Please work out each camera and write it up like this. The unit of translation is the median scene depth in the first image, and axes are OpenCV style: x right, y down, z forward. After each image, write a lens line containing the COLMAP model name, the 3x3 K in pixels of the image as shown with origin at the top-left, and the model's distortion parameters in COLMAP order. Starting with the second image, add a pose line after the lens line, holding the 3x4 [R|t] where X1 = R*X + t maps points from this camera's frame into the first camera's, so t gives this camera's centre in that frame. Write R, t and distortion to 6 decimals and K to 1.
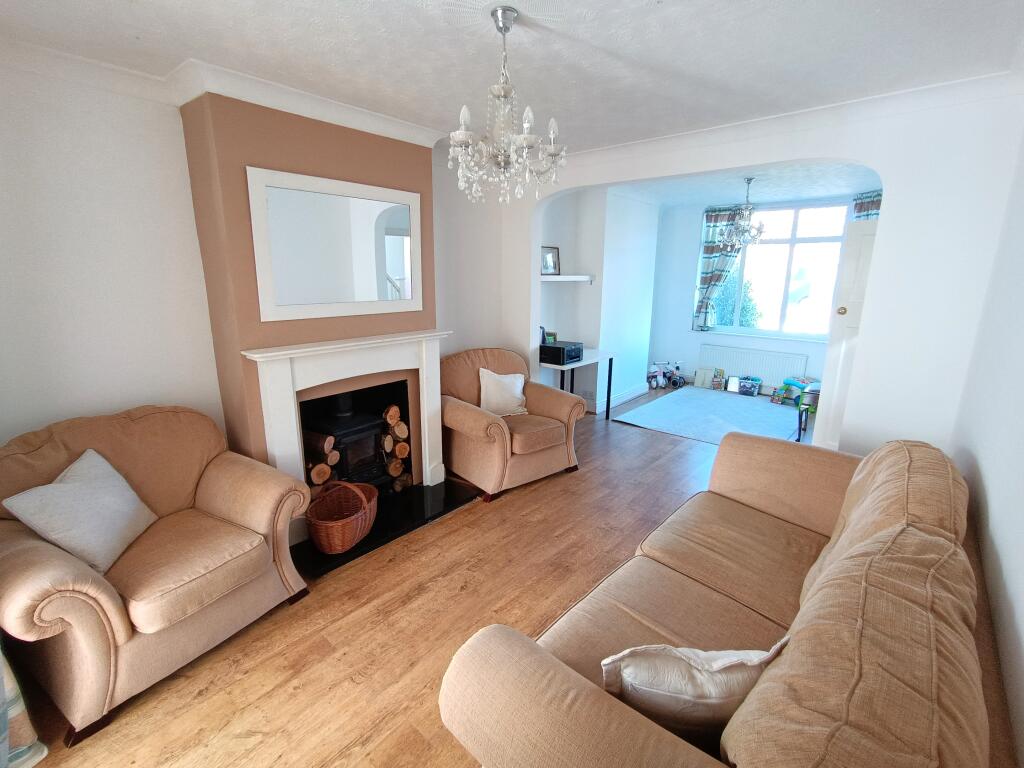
lens RADIAL K [[466.6, 0, 507.4], [0, 466.6, 378.2], [0, 0, 1]] dist [-0.041190, 0.026915]
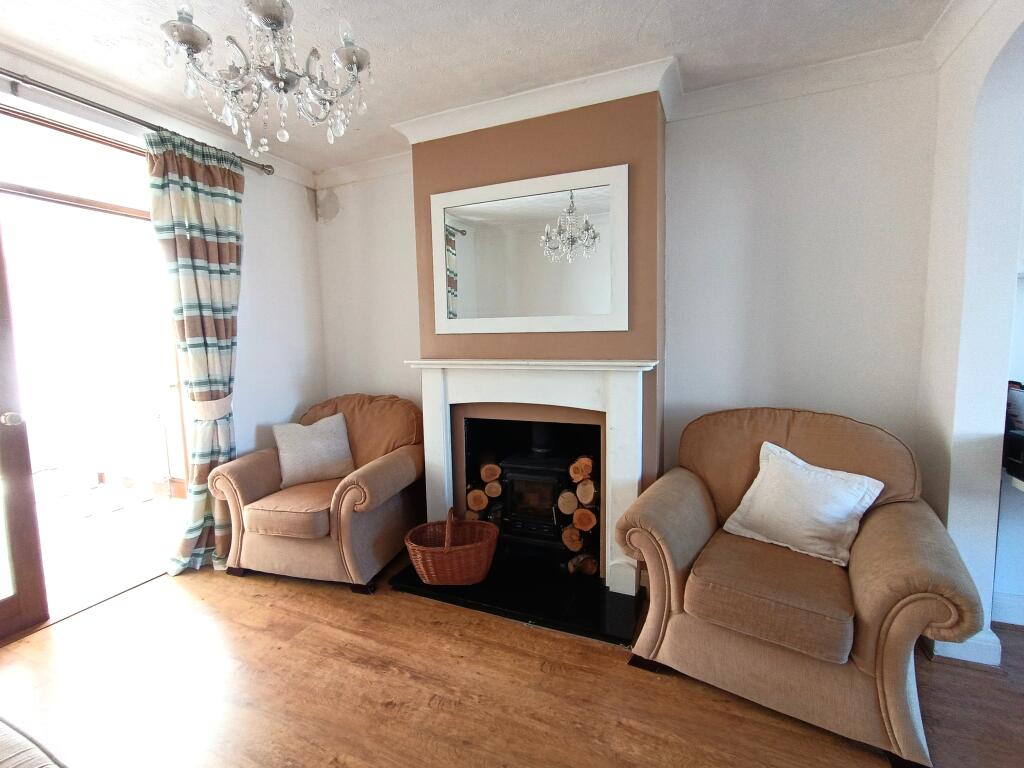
lens RADIAL K [[466.6, 0, 507.4], [0, 466.6, 378.2], [0, 0, 1]] dist [-0.041190, 0.026915]
pose [[0.294251, 0.076691, -0.952646, 0.482078], [-0.191480, 0.981296, 0.019853, -0.063361], [0.936350, 0.176571, 0.303432, 0.727871]]
